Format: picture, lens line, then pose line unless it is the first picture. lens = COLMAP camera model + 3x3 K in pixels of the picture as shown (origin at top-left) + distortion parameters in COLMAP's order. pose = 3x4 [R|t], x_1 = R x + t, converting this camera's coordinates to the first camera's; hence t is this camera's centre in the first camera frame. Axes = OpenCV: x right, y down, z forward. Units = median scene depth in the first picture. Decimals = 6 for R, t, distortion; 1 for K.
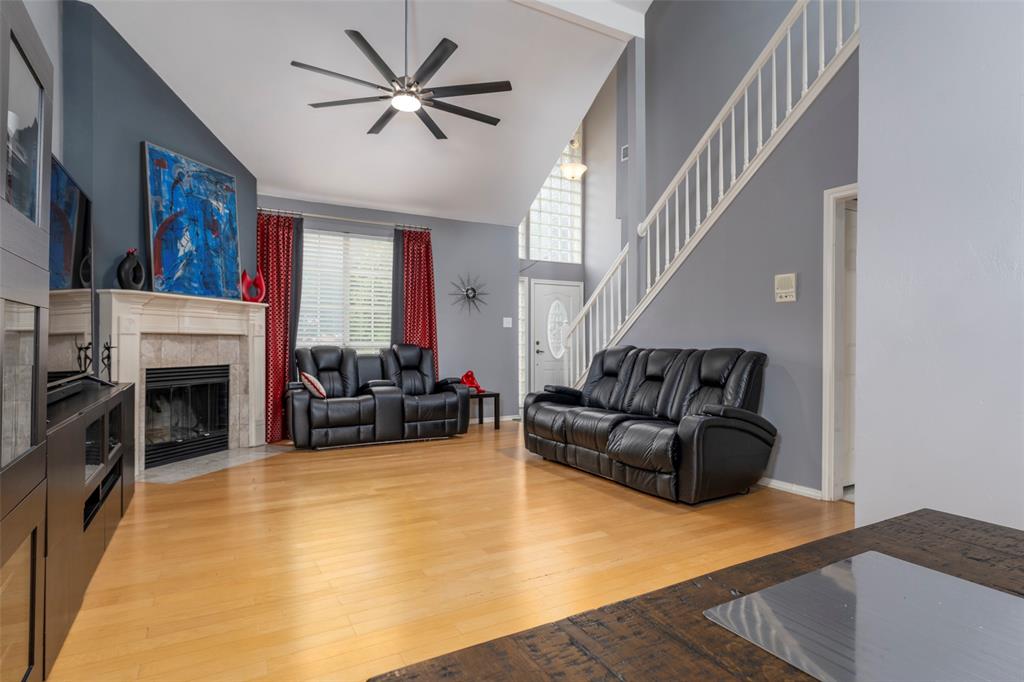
lens RADIAL K [[566.0, 0, 514.1], [0, 566.0, 340.9], [0, 0, 1]] dist [-0.038288, -0.000353]
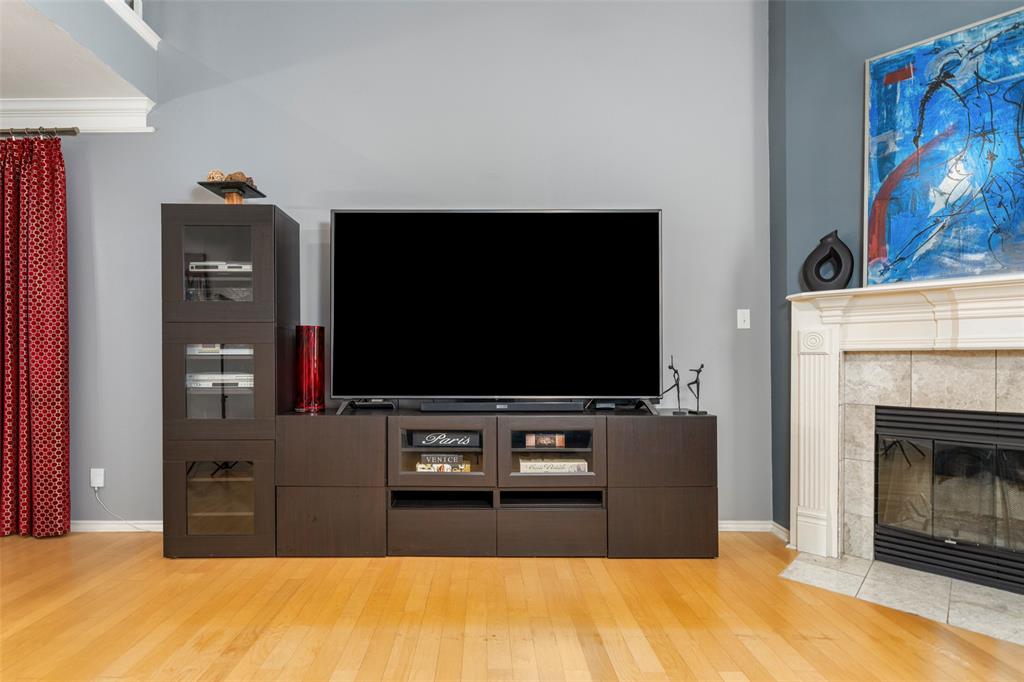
lens RADIAL K [[489.6, 0, 471.7], [0, 489.6, 358.5], [0, 0, 1]] dist [-0.002568, -0.000425]
pose [[-0.505023, -0.004276, -0.863095, 0.060081], [-0.001934, 0.999991, -0.003823, -0.001655], [0.863104, -0.000261, -0.505027, 0.751217]]
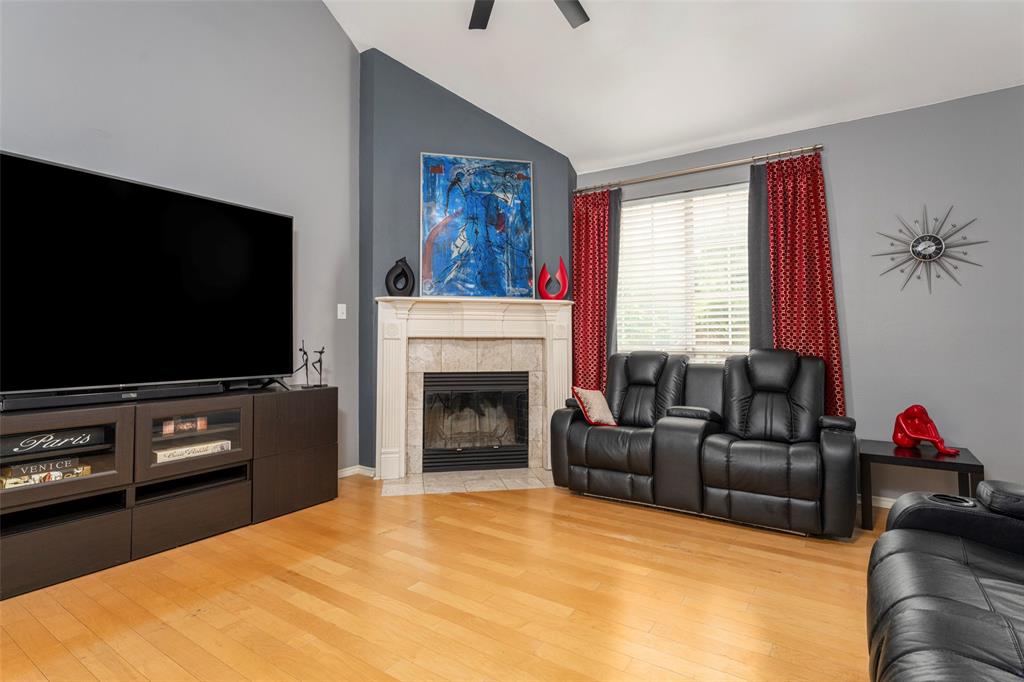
lens RADIAL K [[506.4, 0, 499.0], [0, 506.4, 319.4], [0, 0, 1]] dist [-0.002343, -0.000447]
pose [[0.432469, -0.044913, -0.900530, 0.201126], [0.002476, 0.998814, -0.048626, -0.001298], [0.901645, 0.018799, 0.432067, 0.615299]]
